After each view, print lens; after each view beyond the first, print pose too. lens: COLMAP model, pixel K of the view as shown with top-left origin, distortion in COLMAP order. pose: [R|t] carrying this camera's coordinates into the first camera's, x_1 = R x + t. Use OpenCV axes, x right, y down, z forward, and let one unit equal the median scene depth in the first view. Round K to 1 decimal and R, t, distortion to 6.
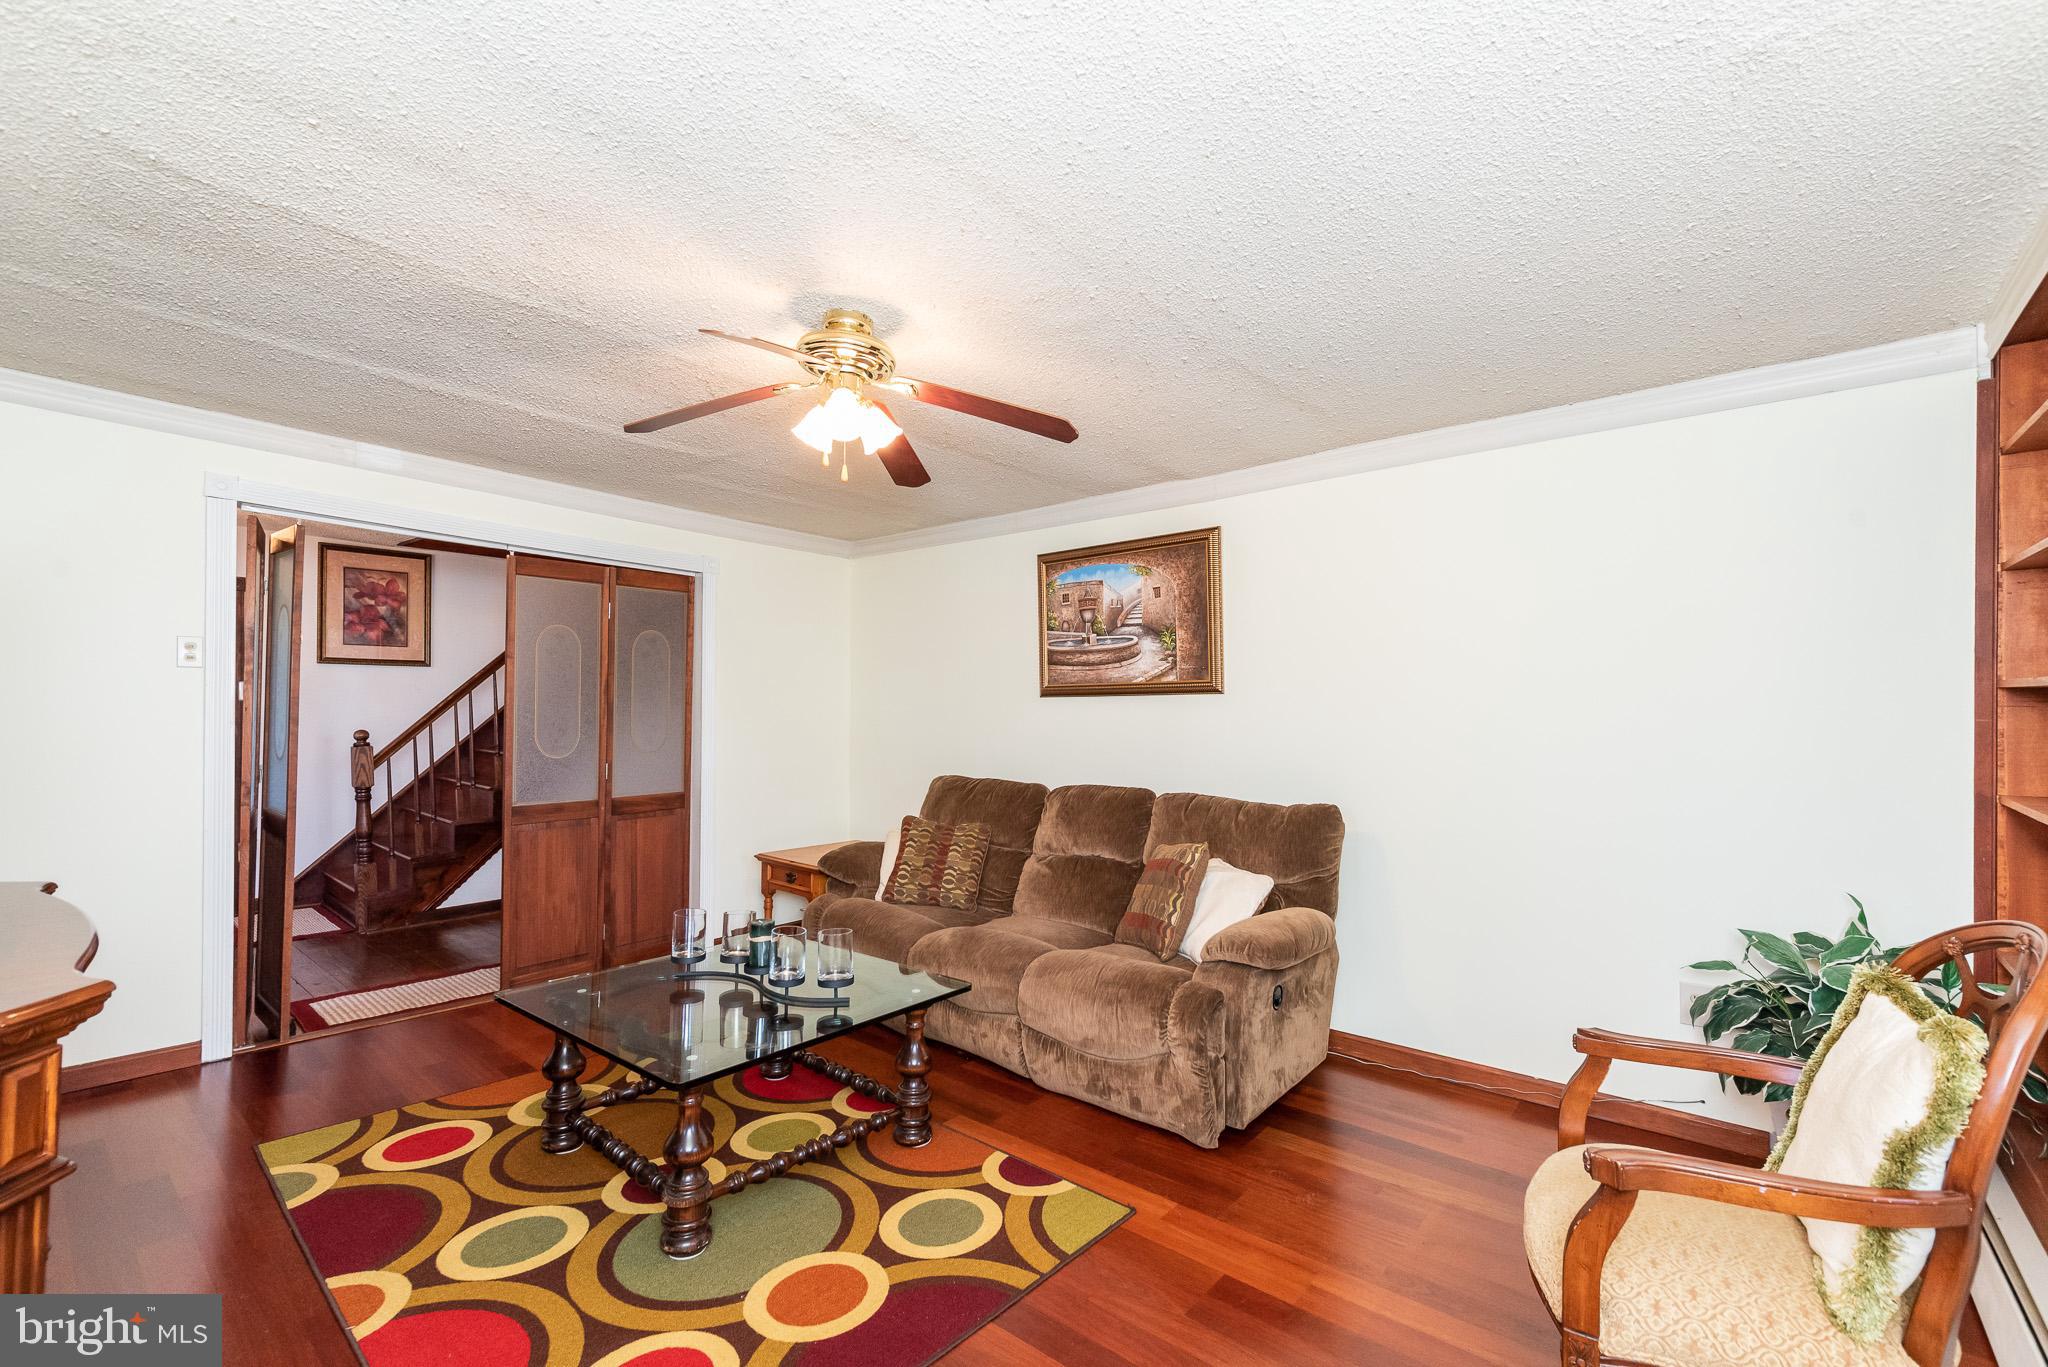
lens RADIAL K [[869.9, 0, 1024.4], [0, 869.9, 698.0], [0, 0, 1]] dist [-0.001176, -0.000036]
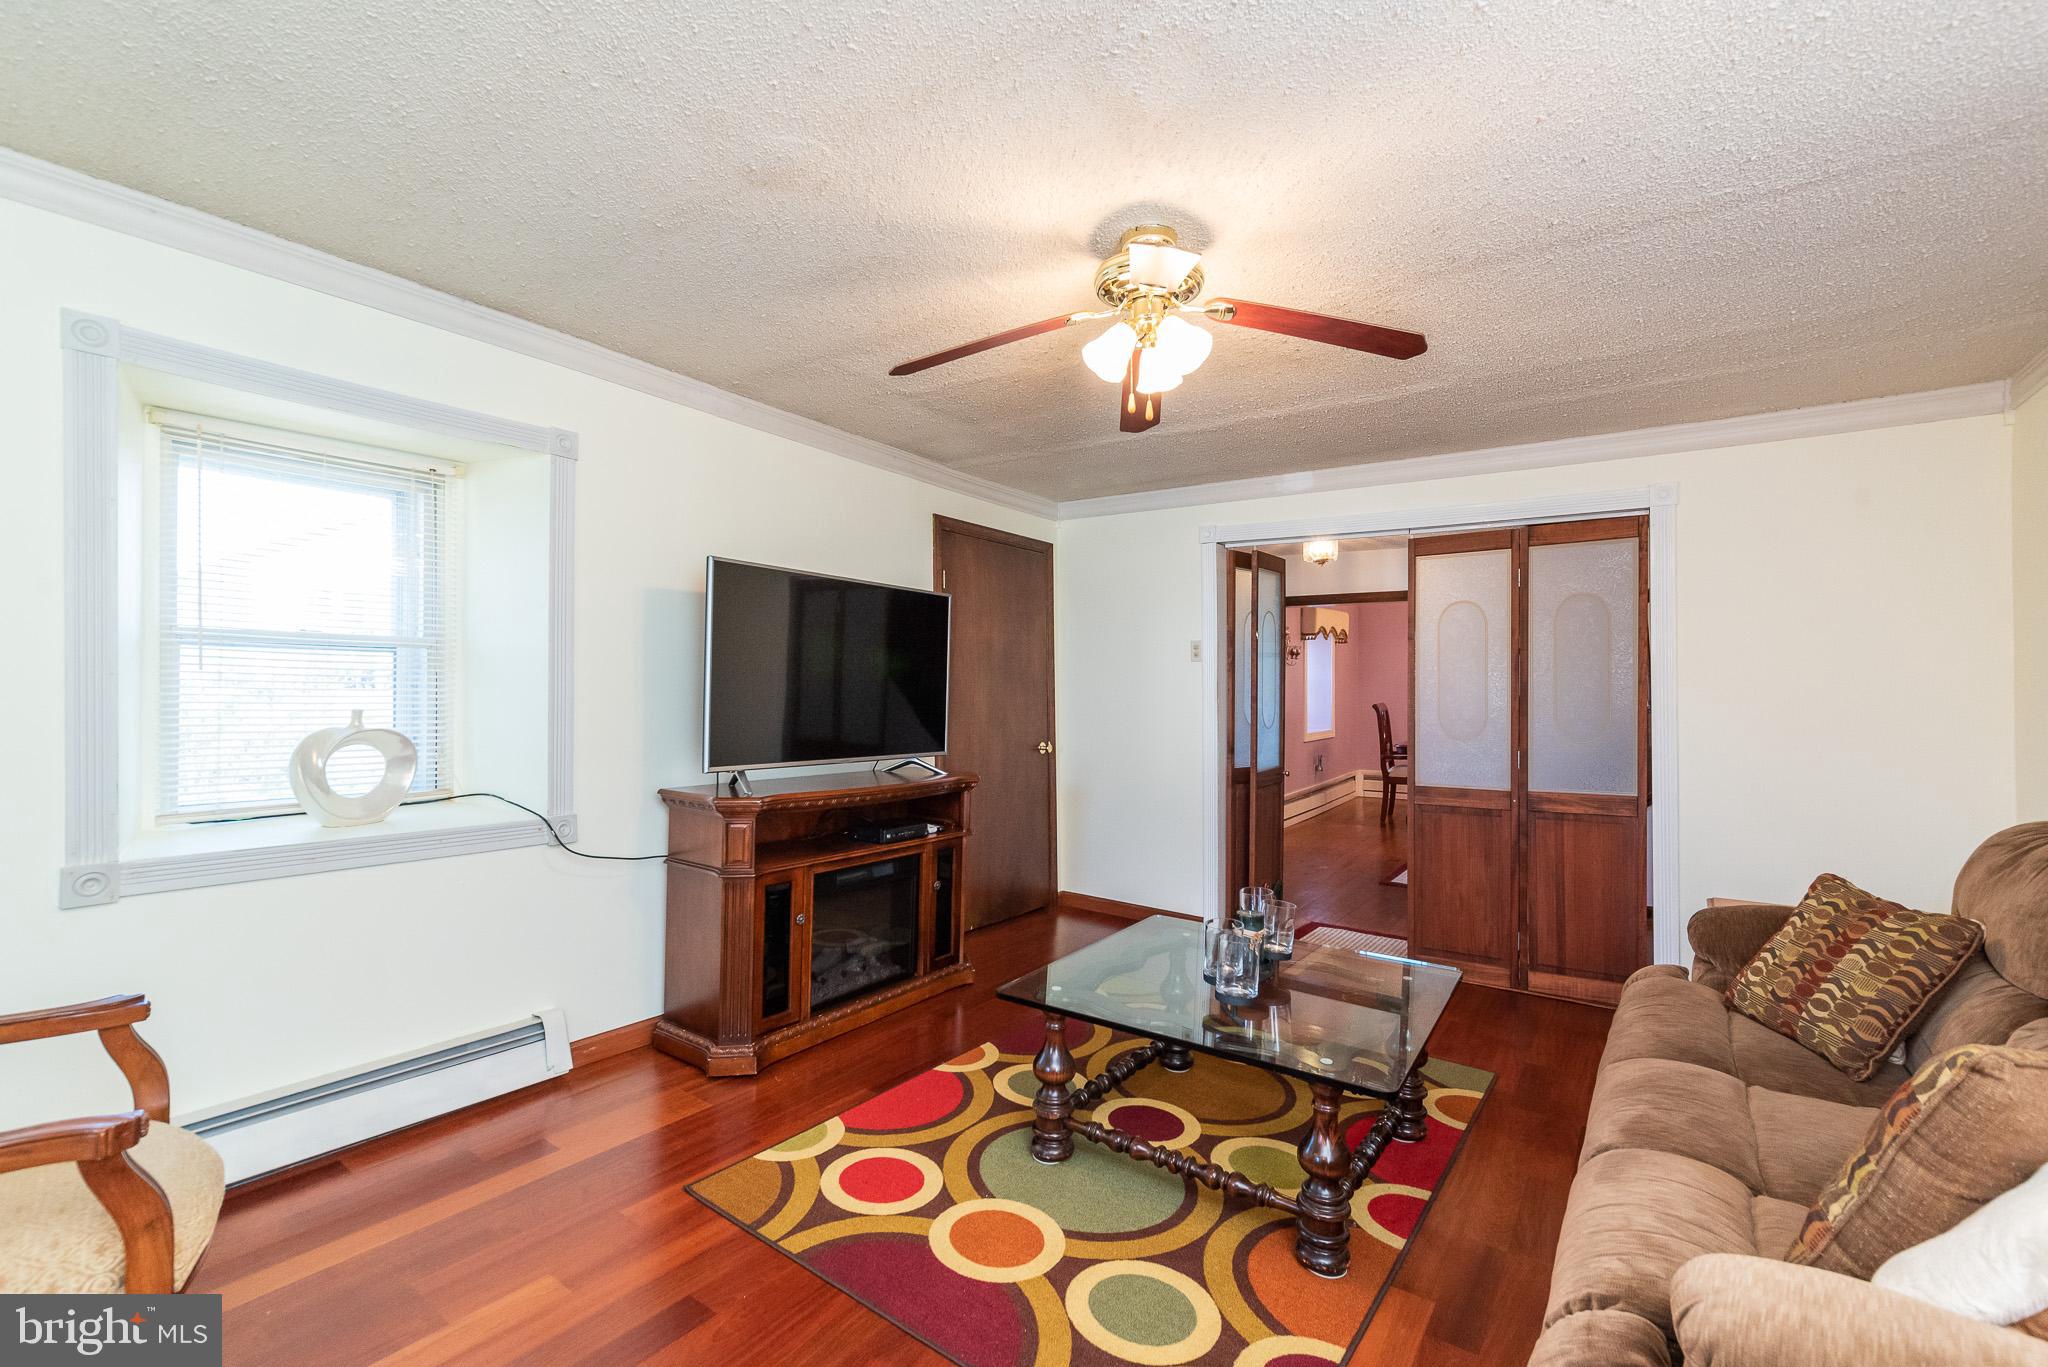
lens RADIAL K [[869.9, 0, 1024.4], [0, 869.9, 698.0], [0, 0, 1]] dist [-0.001176, -0.000036]
pose [[0.081529, -0.006026, -0.996653, 0.656972], [0.006339, 0.999965, -0.005527, 0.041305], [0.996651, -0.005867, 0.081564, 0.784106]]
